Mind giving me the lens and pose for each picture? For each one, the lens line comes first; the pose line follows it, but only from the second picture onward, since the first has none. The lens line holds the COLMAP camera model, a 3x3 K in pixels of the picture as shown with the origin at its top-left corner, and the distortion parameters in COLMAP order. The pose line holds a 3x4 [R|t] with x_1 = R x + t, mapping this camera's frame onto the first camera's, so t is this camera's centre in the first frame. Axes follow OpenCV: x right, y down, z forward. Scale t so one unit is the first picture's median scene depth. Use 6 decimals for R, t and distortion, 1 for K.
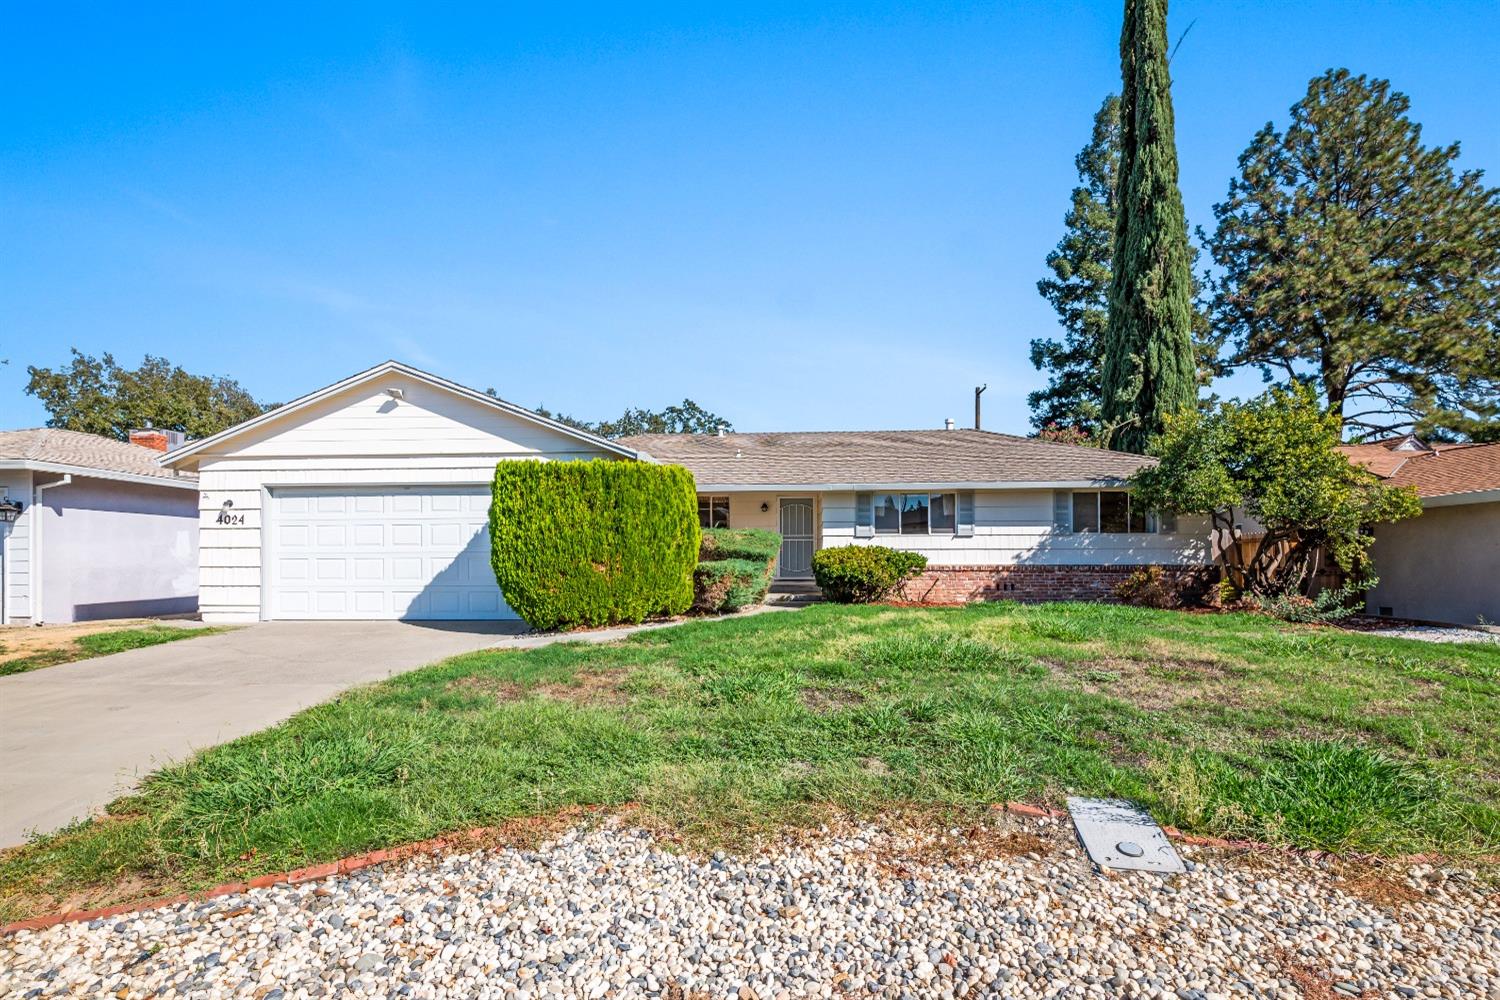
lens RADIAL K [[745.1, 0, 750.7], [0, 745.1, 515.0], [0, 0, 1]] dist [-0.003519, 0.002129]
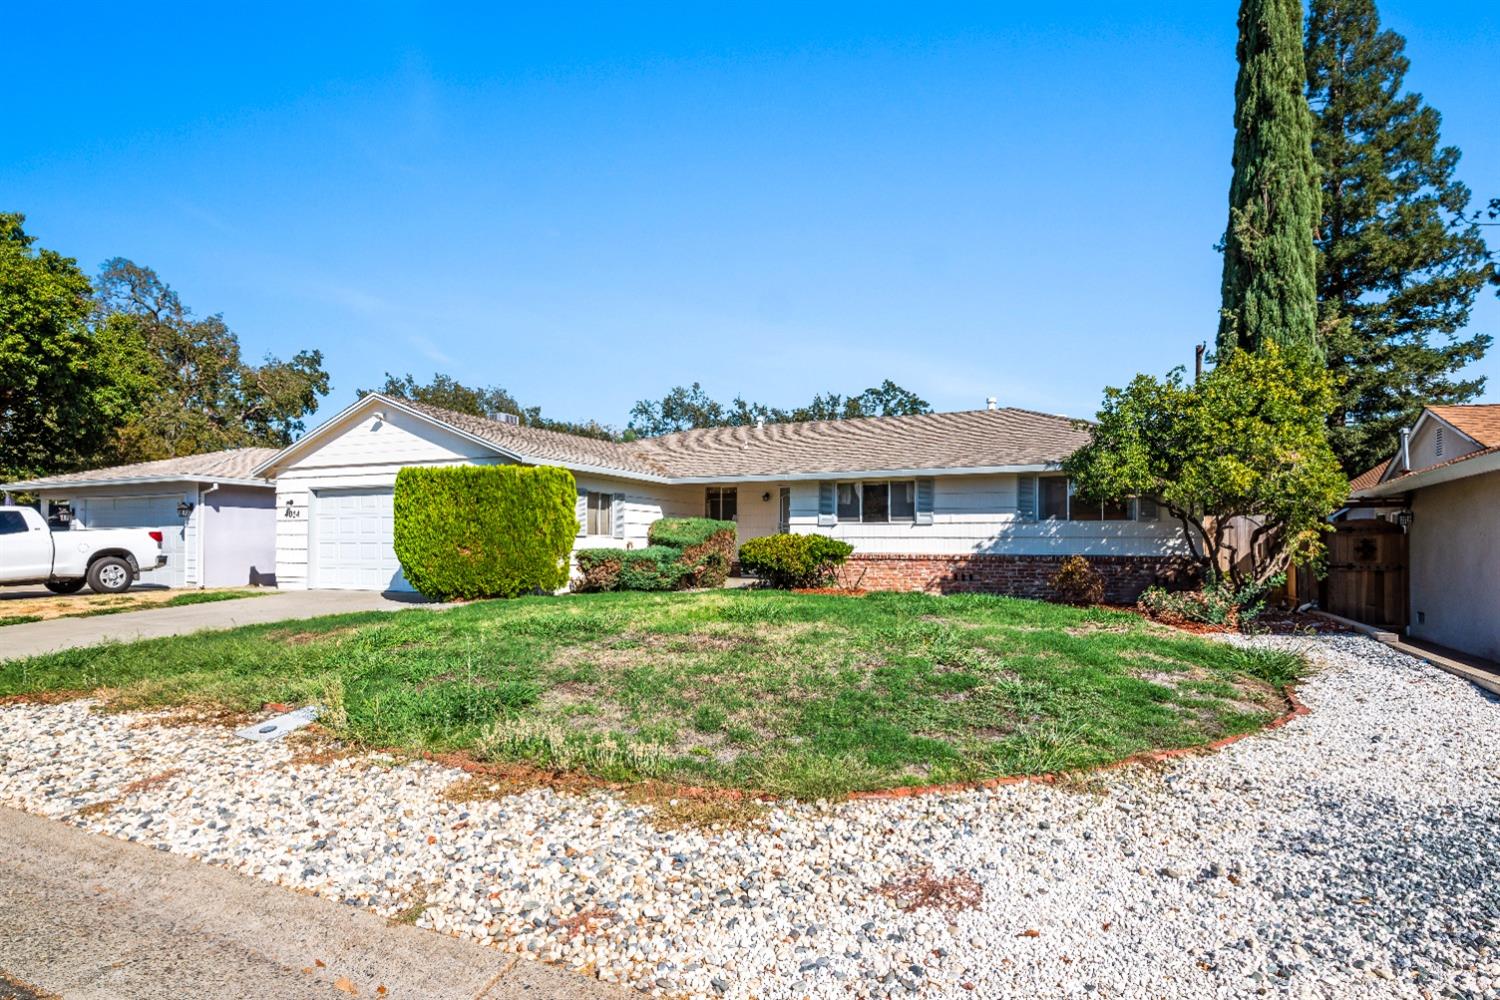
lens RADIAL K [[792.7, 0, 751.0], [0, 792.7, 495.7], [0, 0, 1]] dist [0.003187, -0.000253]
pose [[0.935008, -0.015205, -0.354301, 0.446661], [0.013088, 0.999879, -0.008372, -0.003342], [0.354386, 0.003191, 0.935094, -0.046966]]
